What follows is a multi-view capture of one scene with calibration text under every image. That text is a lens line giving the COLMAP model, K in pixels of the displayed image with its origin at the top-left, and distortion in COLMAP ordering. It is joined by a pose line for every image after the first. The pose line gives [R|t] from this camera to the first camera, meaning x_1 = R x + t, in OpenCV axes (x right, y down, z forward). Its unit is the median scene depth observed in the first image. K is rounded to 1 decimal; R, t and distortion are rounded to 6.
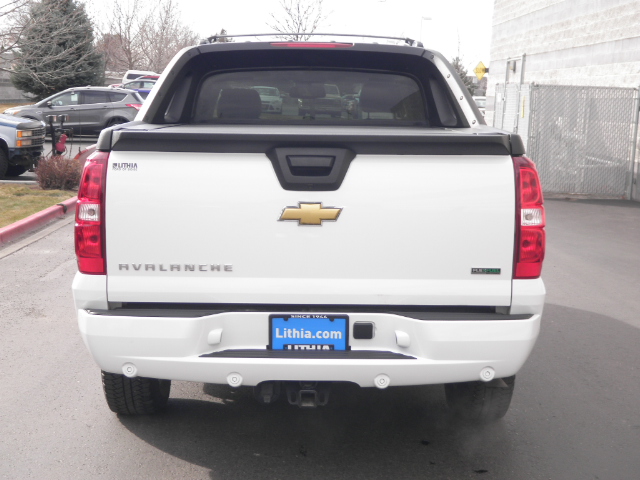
lens RADIAL K [[1074.6, 0, 320.0], [0, 1074.6, 240.0], [0, 0, 1]] dist [0.011659, -0.054017]
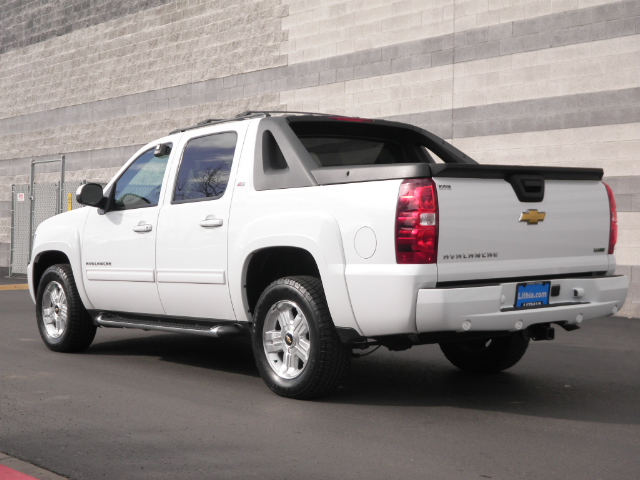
lens RADIAL K [[1074.6, 0, 320.0], [0, 1074.6, 240.0], [0, 0, 1]] dist [0.011659, -0.054017]
pose [[0.766955, -0.031441, 0.640930, -1.237541], [0.104307, 0.991624, -0.076172, 0.094879], [-0.633167, 0.125274, 0.763810, 0.002764]]
